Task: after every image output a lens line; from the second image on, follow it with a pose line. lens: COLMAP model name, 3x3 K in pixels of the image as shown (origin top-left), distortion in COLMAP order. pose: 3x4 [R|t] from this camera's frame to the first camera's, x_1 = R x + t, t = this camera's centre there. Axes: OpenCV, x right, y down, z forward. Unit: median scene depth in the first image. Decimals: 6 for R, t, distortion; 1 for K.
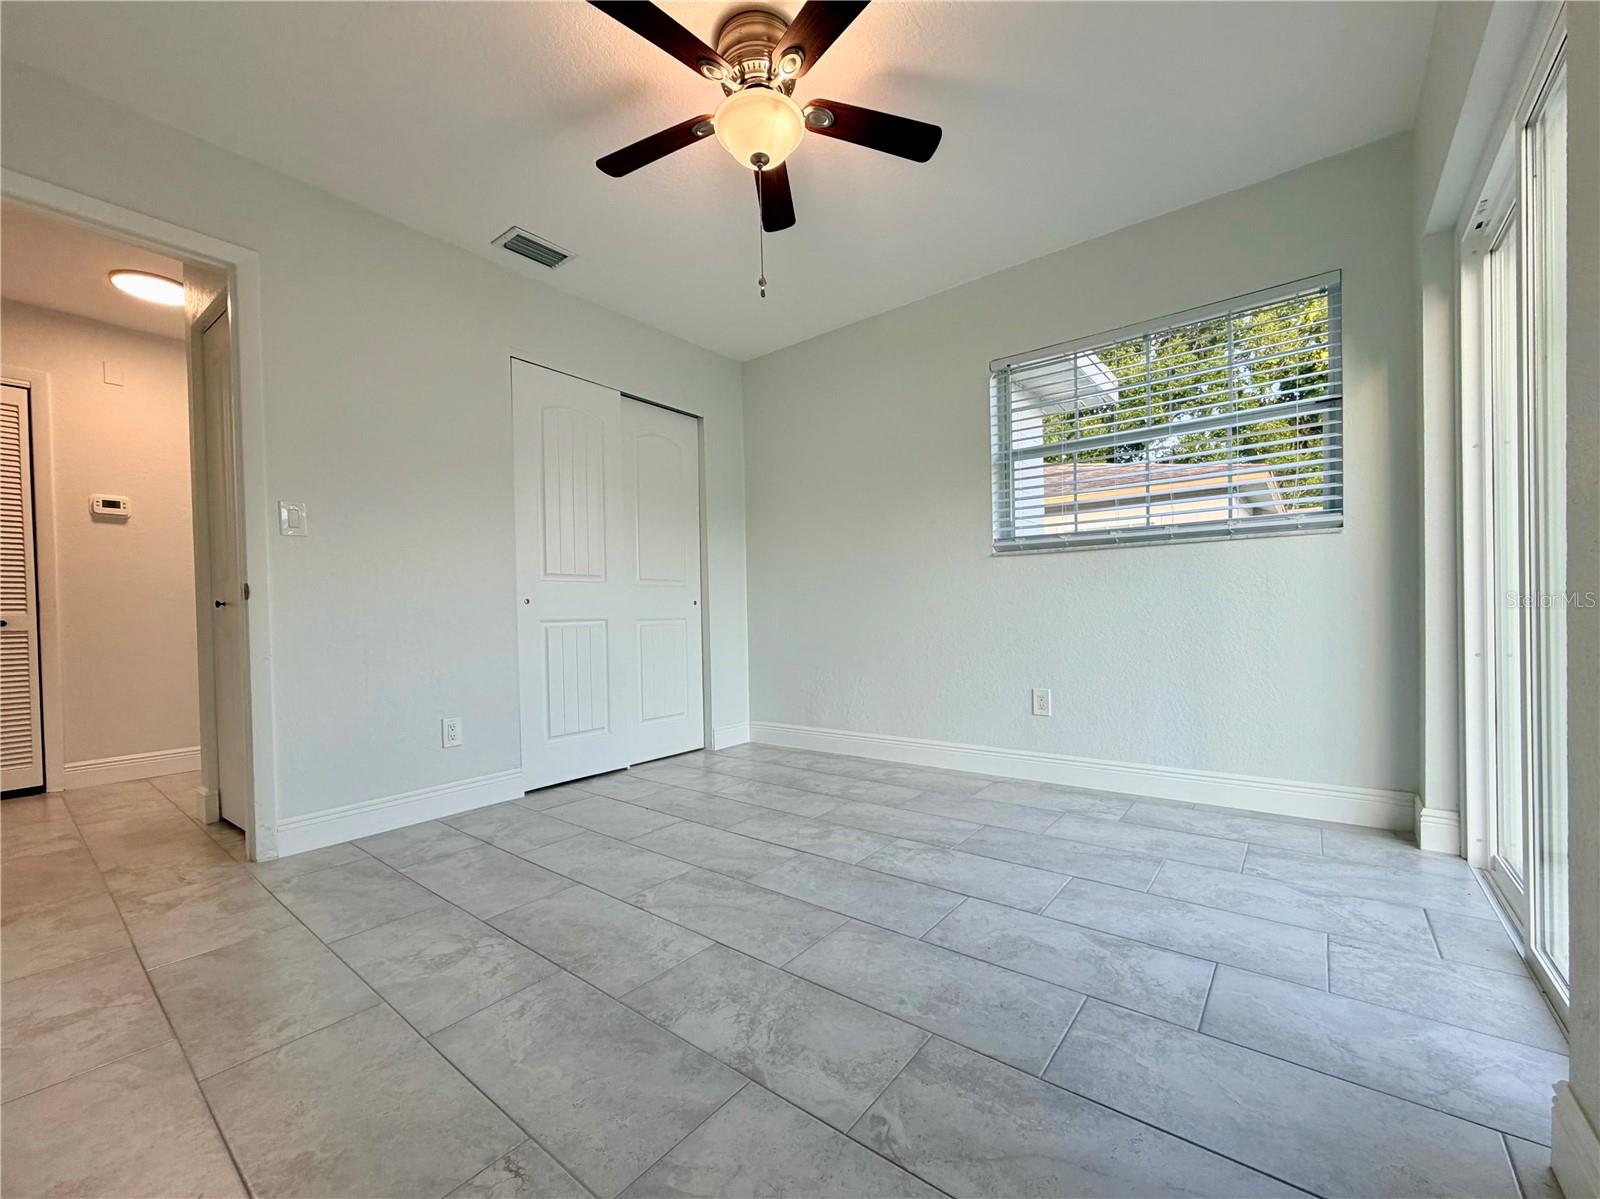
lens RADIAL K [[651.0, 0, 795.2], [0, 651.0, 614.7], [0, 0, 1]] dist [0.000679, 0.001148]
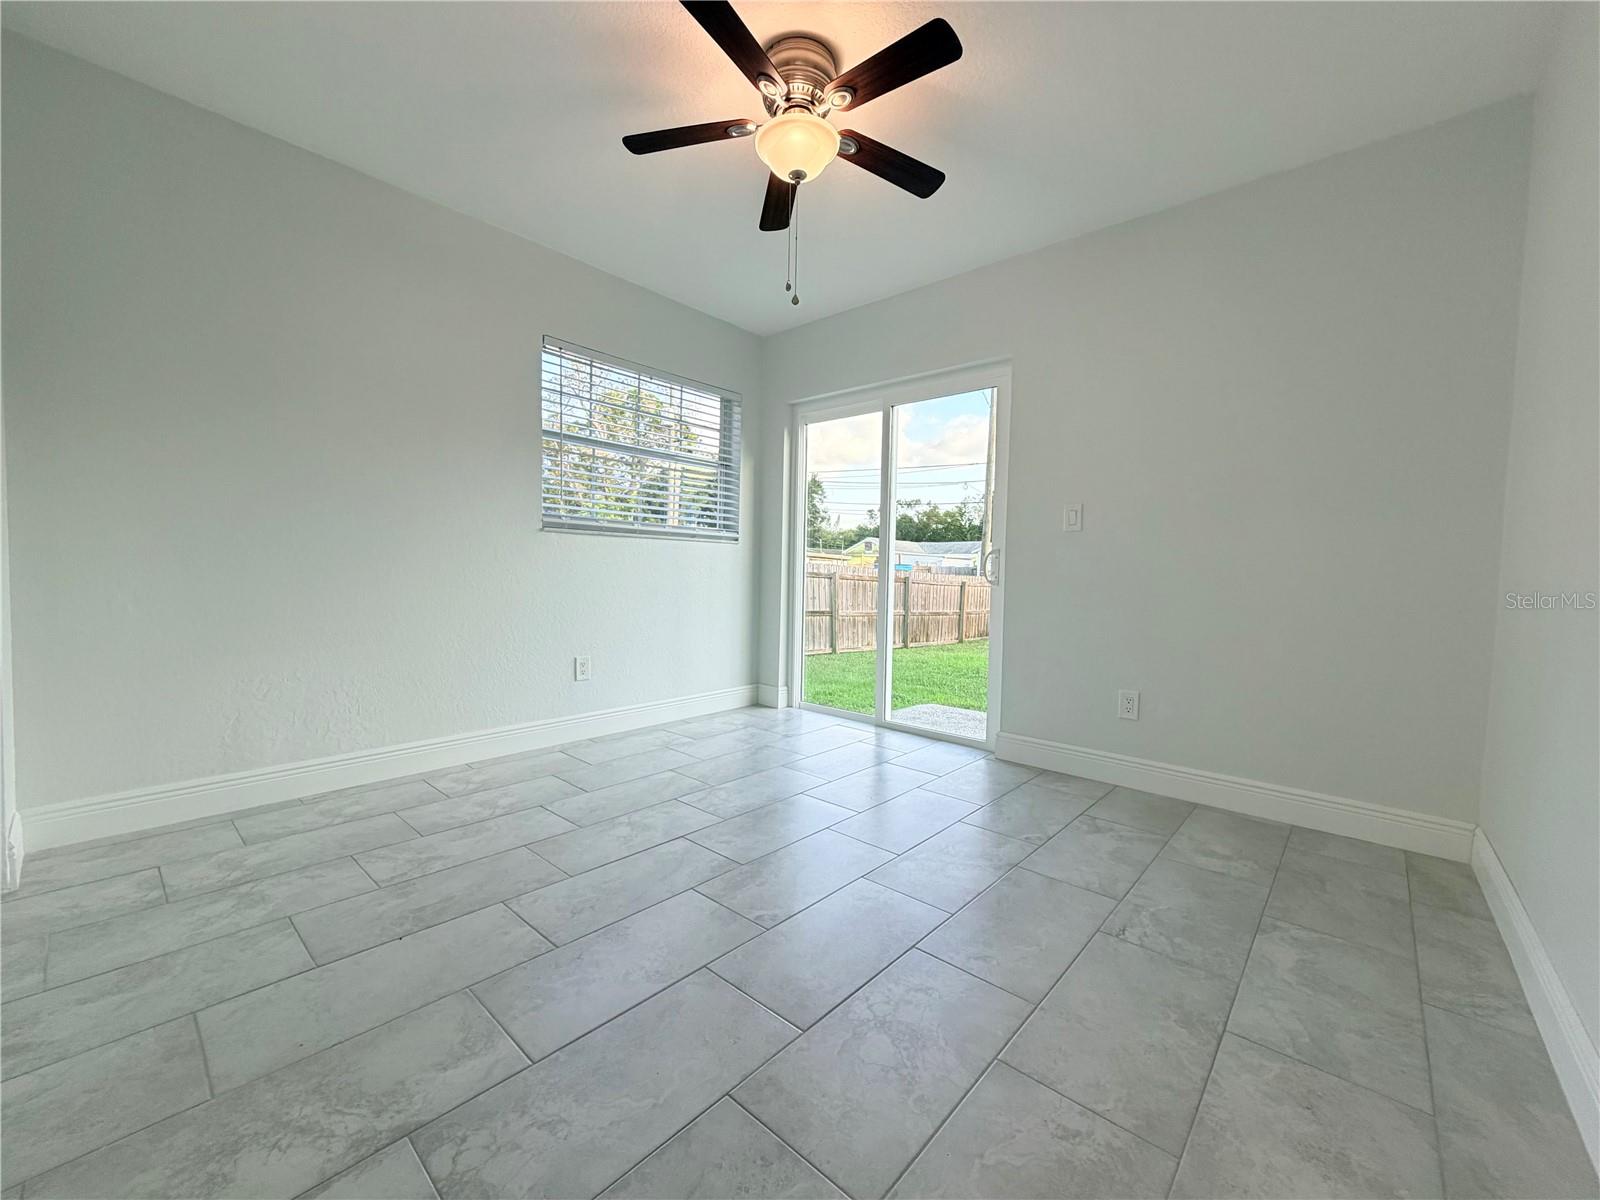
lens RADIAL K [[651.0, 0, 795.1], [0, 651.0, 592.9], [0, 0, 1]] dist [0.000679, 0.001148]
pose [[0.050444, -0.009546, 0.998681, -0.867510], [-0.017219, 0.999797, 0.010426, -0.013981], [-0.998578, -0.017722, 0.050269, 0.715085]]
